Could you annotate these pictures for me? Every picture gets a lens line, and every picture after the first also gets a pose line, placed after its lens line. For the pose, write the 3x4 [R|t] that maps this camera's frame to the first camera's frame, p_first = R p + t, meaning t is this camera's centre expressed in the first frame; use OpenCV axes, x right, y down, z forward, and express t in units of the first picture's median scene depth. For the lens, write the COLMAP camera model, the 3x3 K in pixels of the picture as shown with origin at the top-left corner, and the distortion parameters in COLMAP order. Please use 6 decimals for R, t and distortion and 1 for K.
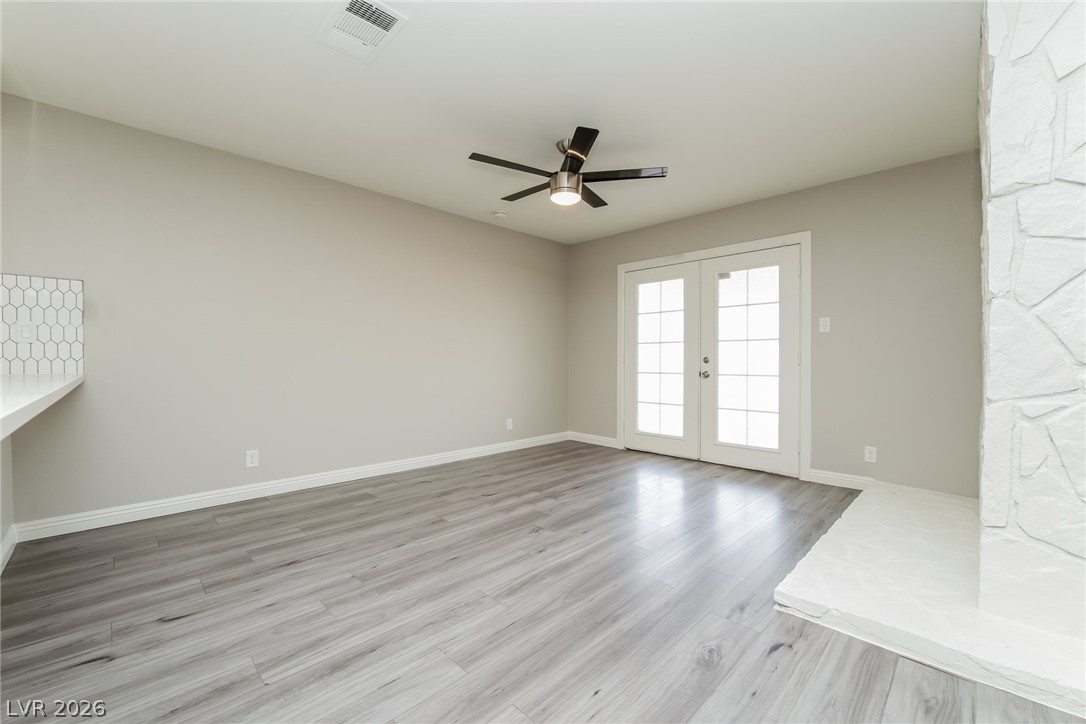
lens RADIAL K [[434.9, 0, 548.0], [0, 434.9, 367.9], [0, 0, 1]] dist [0.002262, -0.001585]
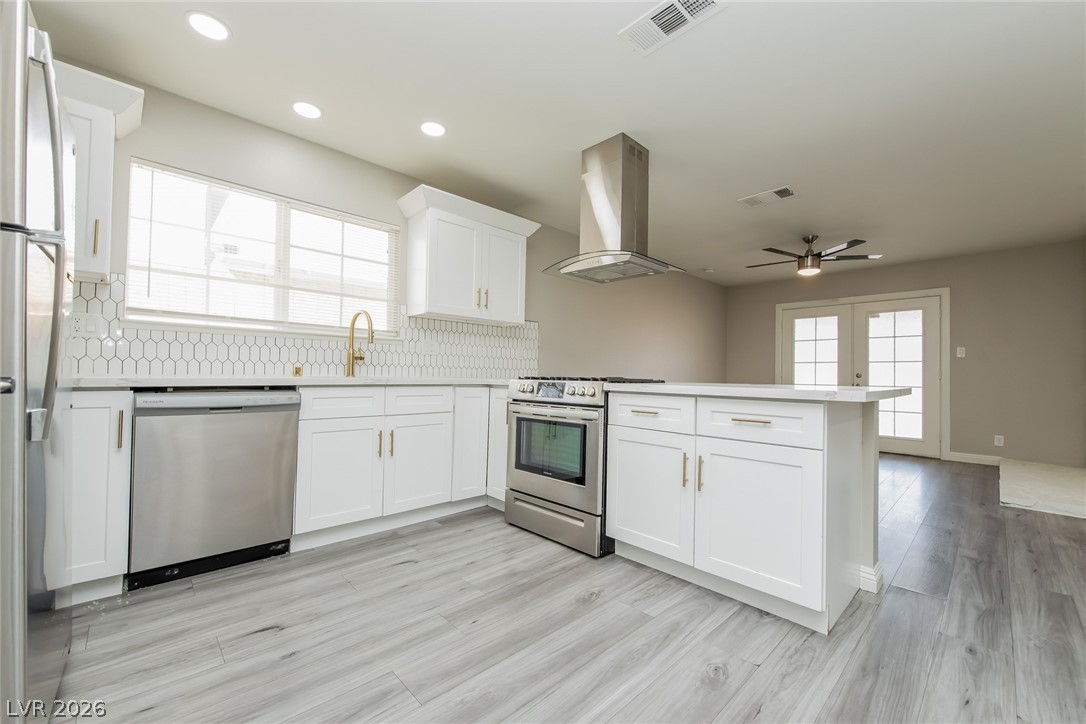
lens RADIAL K [[434.9, 0, 547.7], [0, 434.9, 371.6], [0, 0, 1]] dist [0.002262, -0.001585]
pose [[0.999965, 0.004600, -0.007026, -0.730306], [-0.004751, 0.999755, -0.021640, 0.003711], [0.006924, 0.021672, 0.999741, -0.461074]]
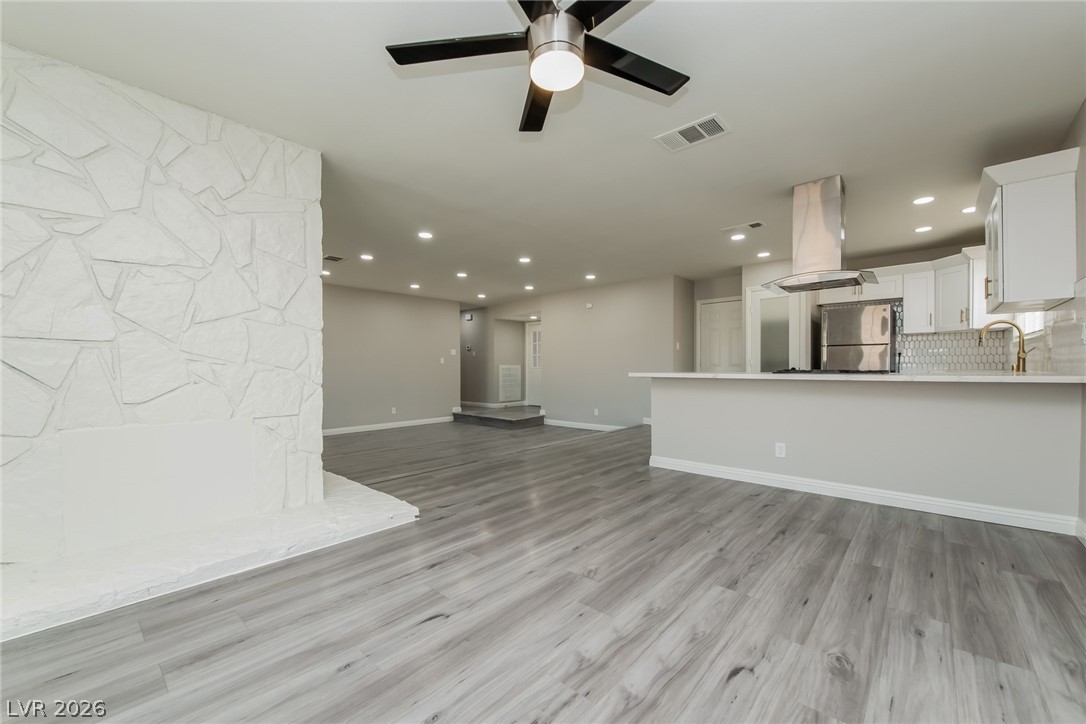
lens RADIAL K [[434.9, 0, 550.3], [0, 434.9, 368.4], [0, 0, 1]] dist [0.002262, -0.001585]
pose [[-0.998406, -0.000610, -0.056441, 0.066869], [-0.001678, 0.999820, 0.018882, -0.012541], [0.056420, 0.018946, -0.998227, 1.281176]]
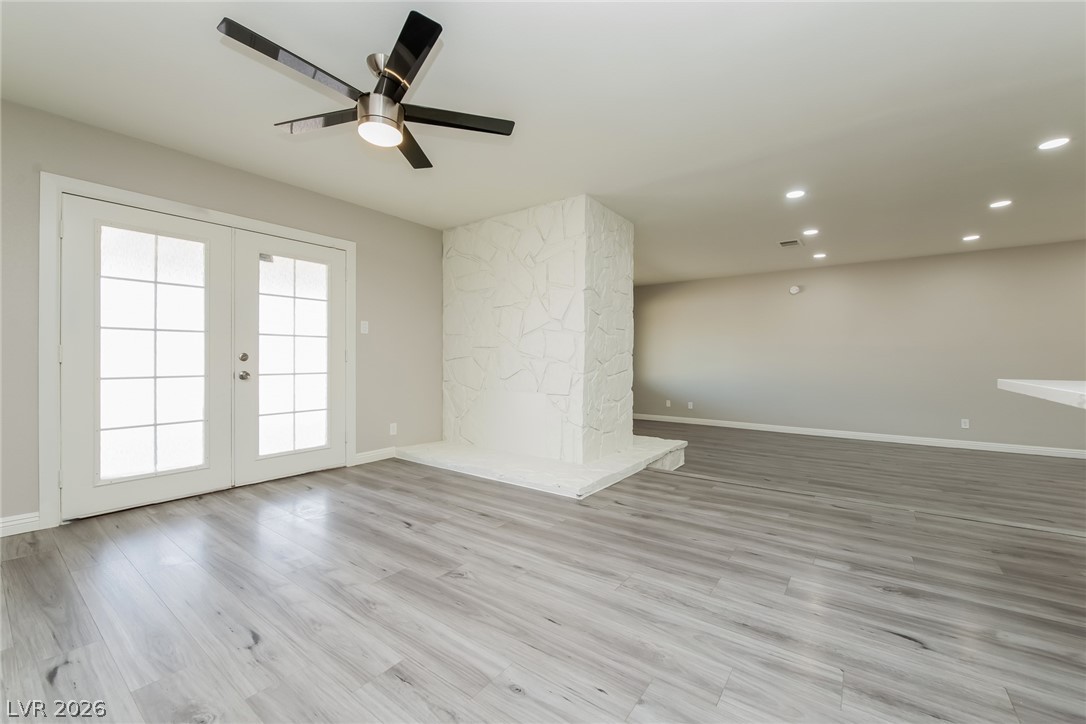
lens RADIAL K [[434.9, 0, 537.5], [0, 434.9, 363.0], [0, 0, 1]] dist [0.002262, -0.001585]
pose [[-0.126180, -0.009769, 0.991959, -0.582564], [0.018642, 0.999752, 0.012217, -0.008528], [-0.991832, 0.020034, -0.125966, 0.679670]]
